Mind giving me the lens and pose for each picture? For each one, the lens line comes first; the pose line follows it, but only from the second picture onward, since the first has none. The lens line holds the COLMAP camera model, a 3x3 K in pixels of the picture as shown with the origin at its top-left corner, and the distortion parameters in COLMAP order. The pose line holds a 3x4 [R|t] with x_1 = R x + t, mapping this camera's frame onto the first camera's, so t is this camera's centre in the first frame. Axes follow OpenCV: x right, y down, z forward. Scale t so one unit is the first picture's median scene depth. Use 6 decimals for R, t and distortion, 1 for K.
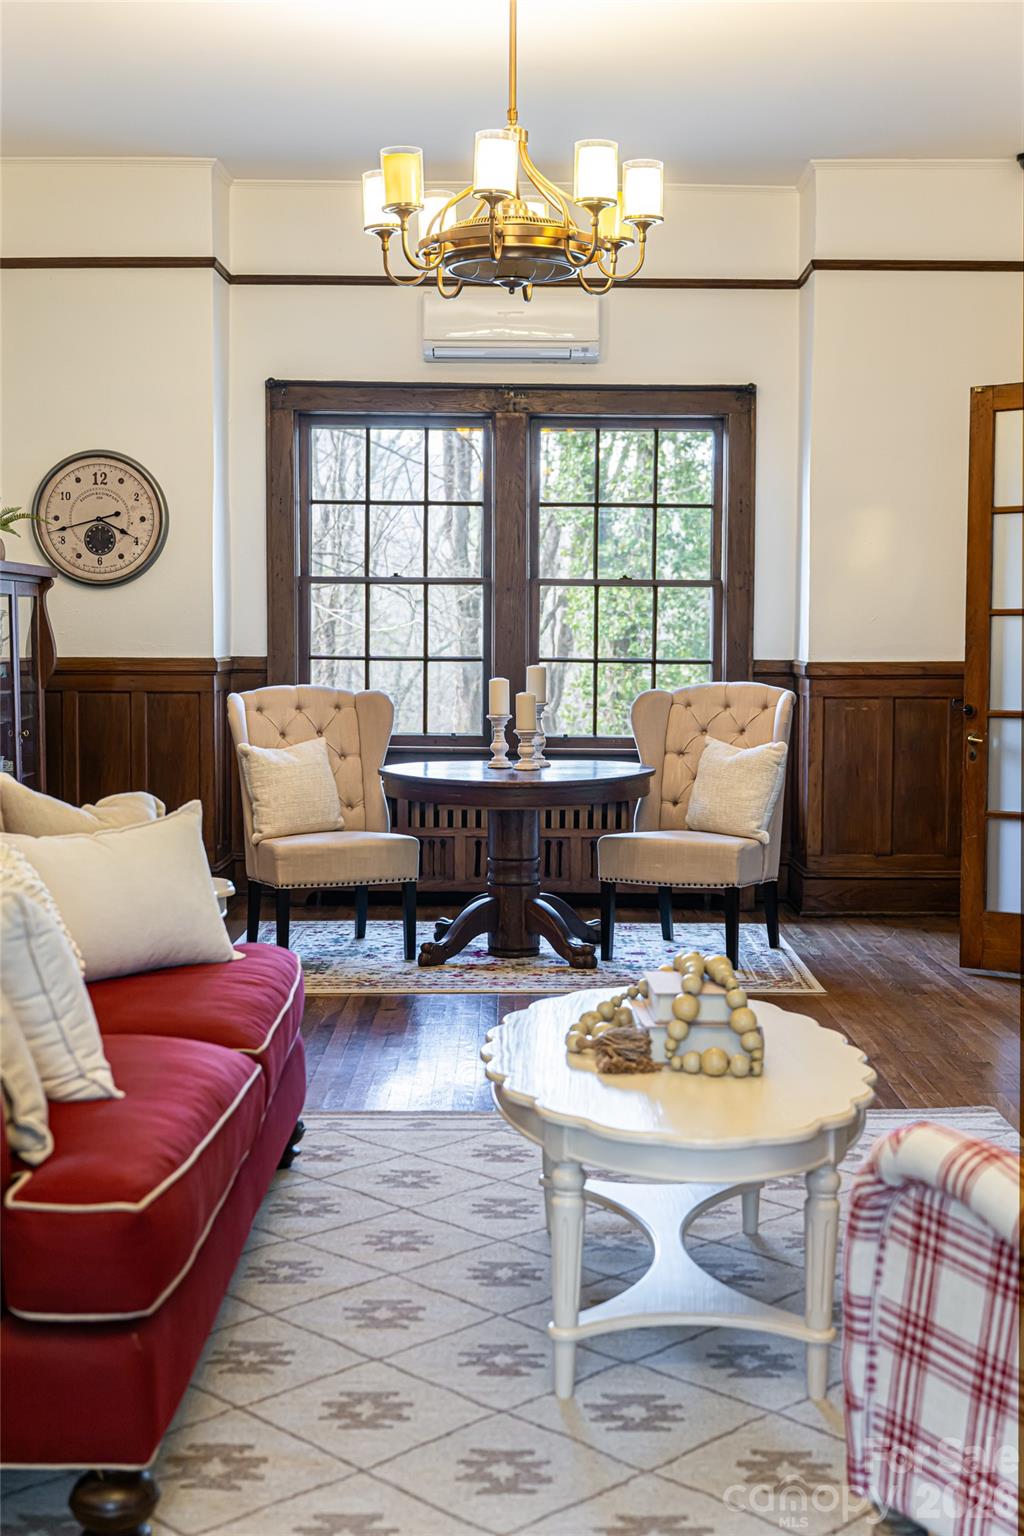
lens RADIAL K [[1922.6, 0, 508.4], [0, 1922.6, 755.8], [0, 0, 1]] dist [-0.018064, 0.000000]
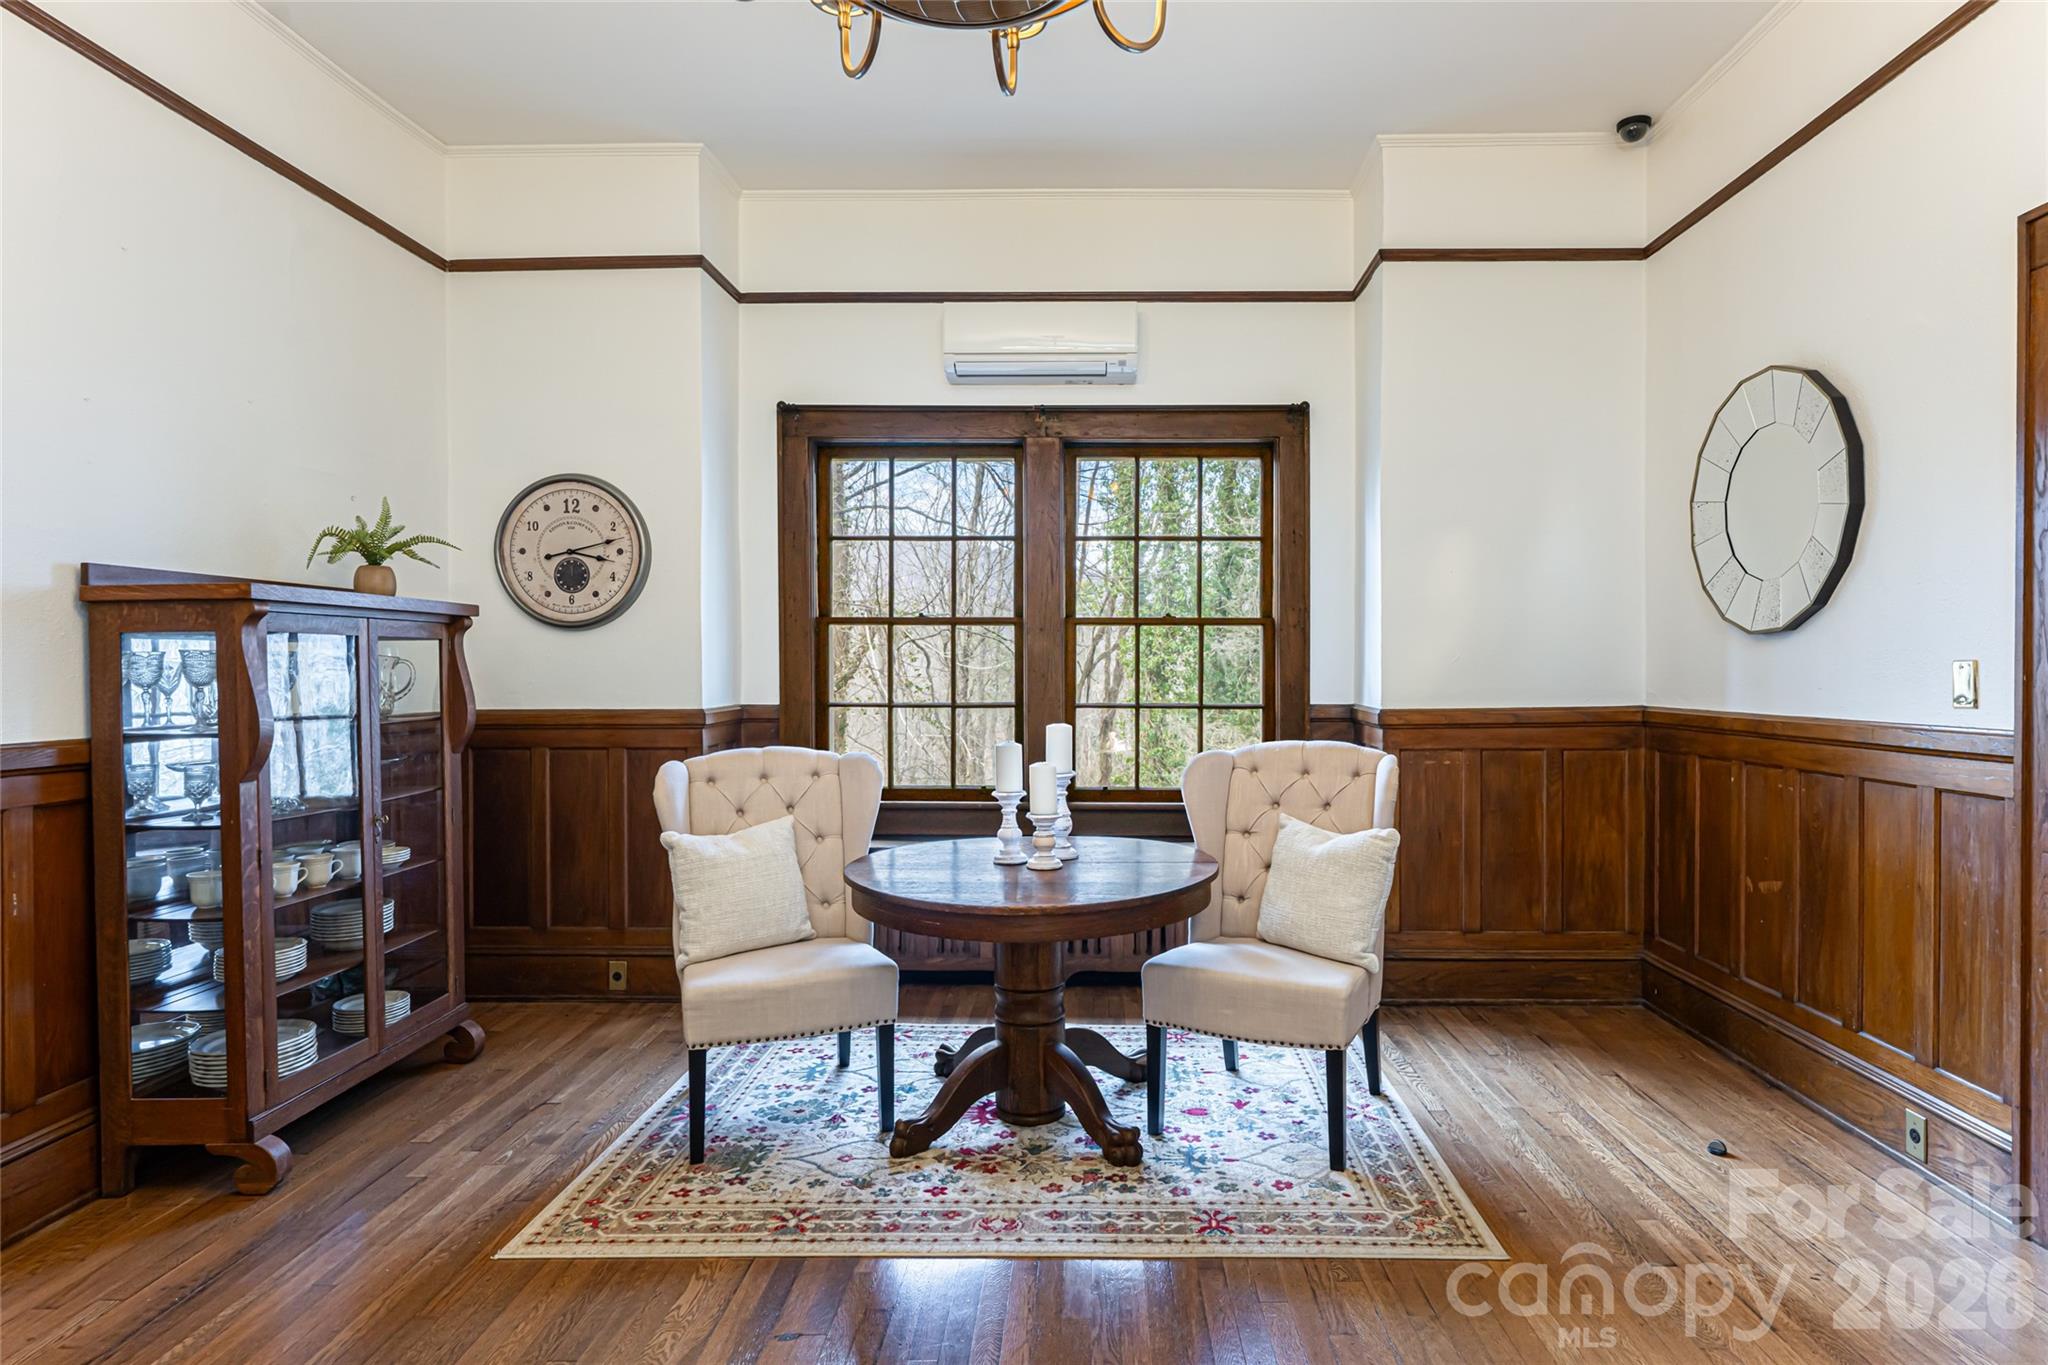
lens RADIAL K [[1102.1, 0, 1090.4], [0, 1102.1, 672.5], [0, 0, 1]] dist [-0.002126, -0.001985]
pose [[0.999975, -0.006678, 0.002181, 0.023193], [0.006792, 0.998346, -0.057097, -0.037740], [-0.001796, 0.057111, 0.998366, 0.499147]]
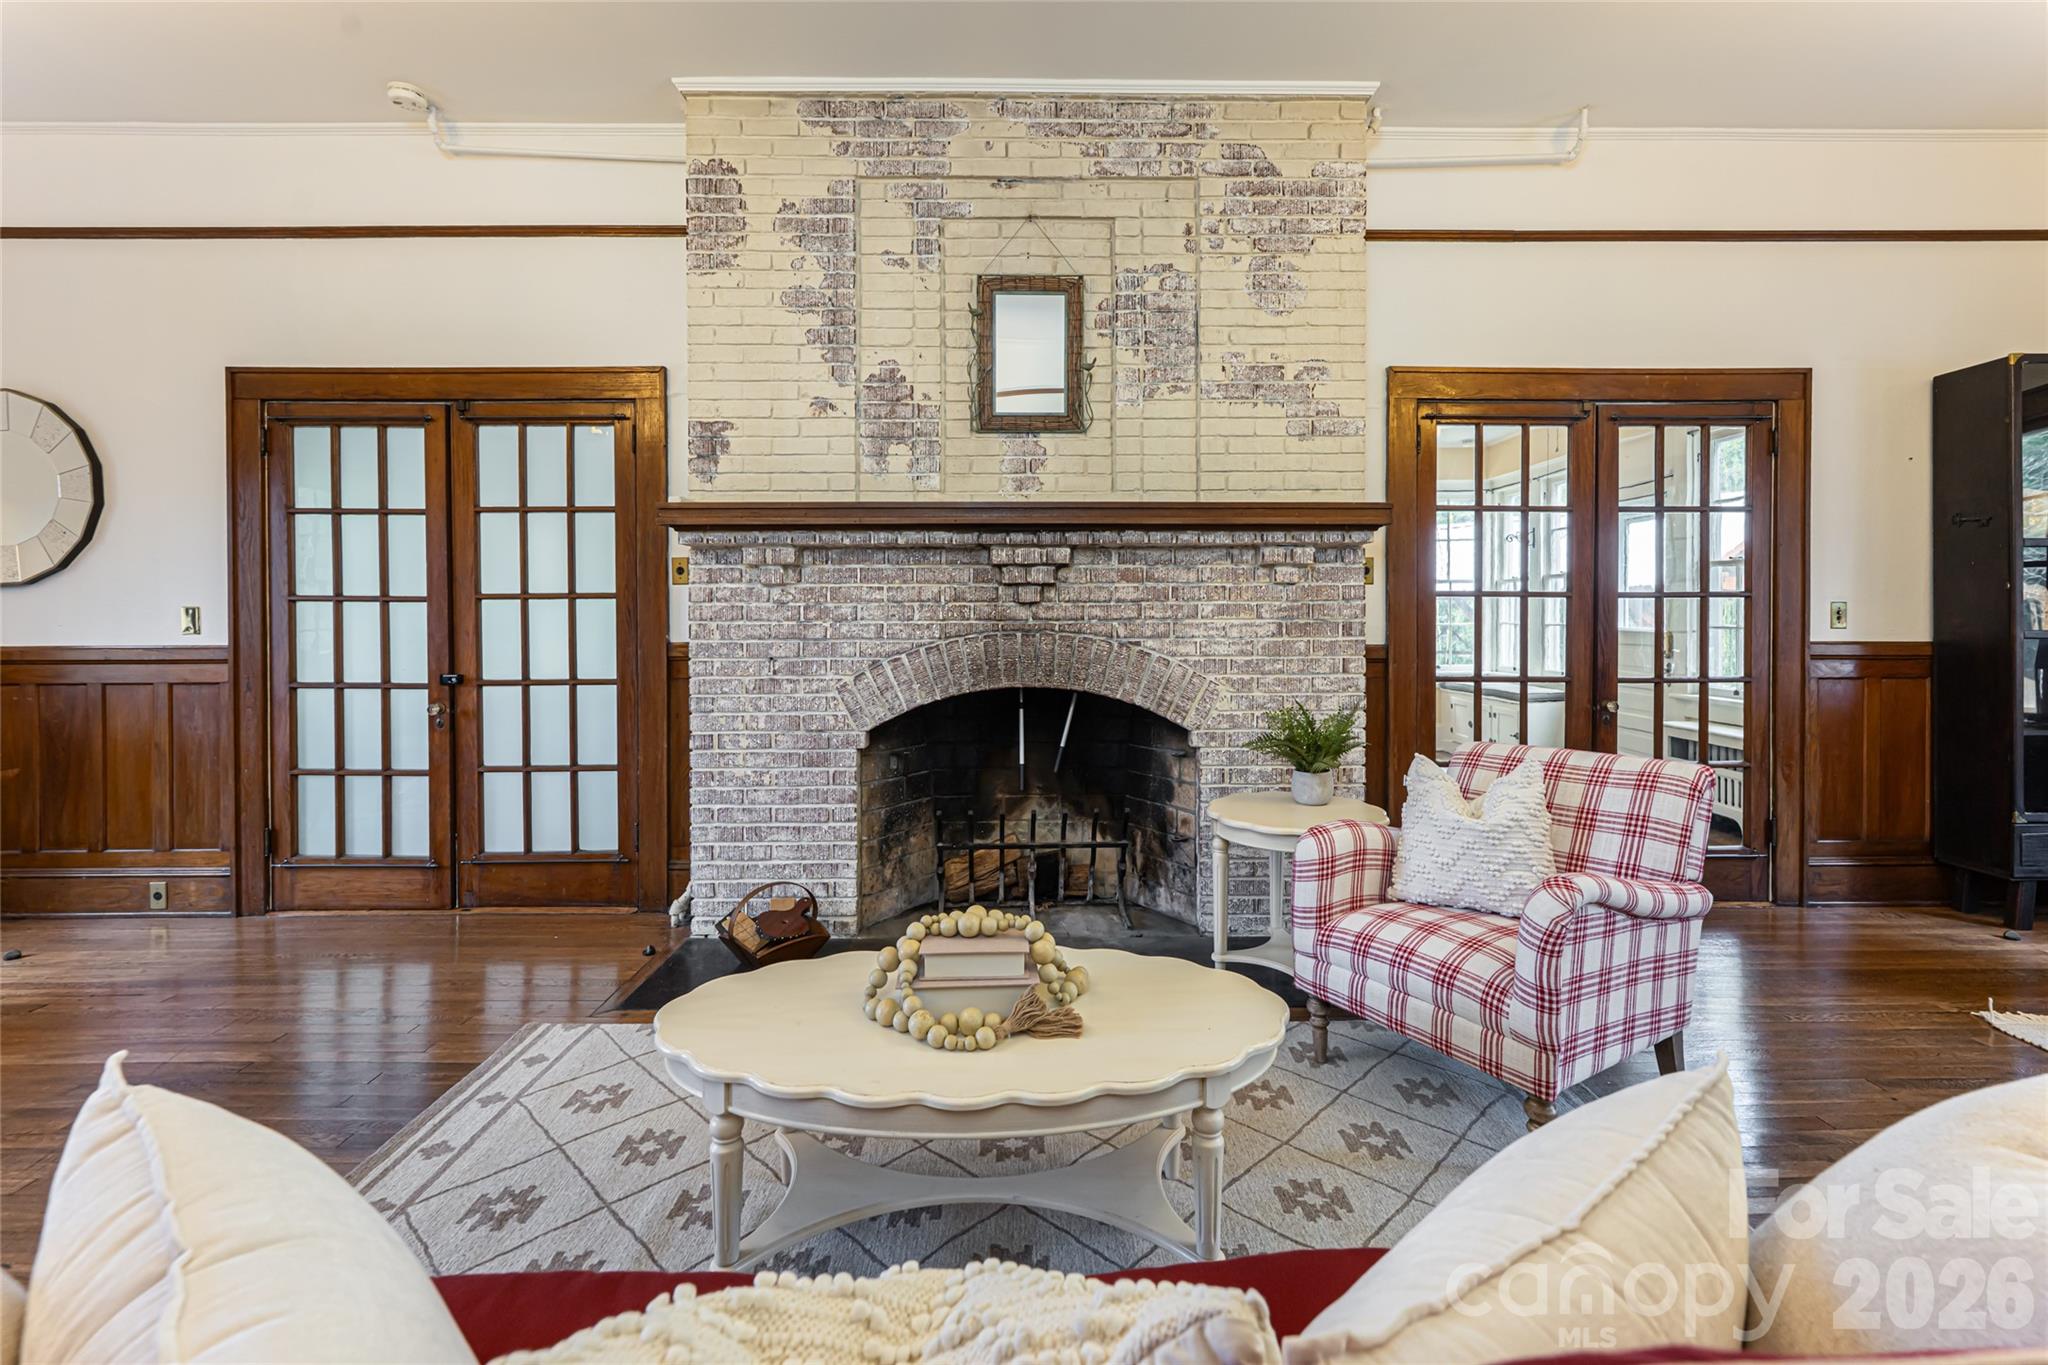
lens RADIAL K [[934.4, 0, 1033.2], [0, 934.4, 634.4], [0, 0, 1]] dist [0.001345, -0.001141]
pose [[-0.020581, -0.019473, 0.999599, -0.194458], [0.063400, 0.997773, 0.020743, -0.027199], [-0.997776, 0.063802, -0.019301, 0.406883]]
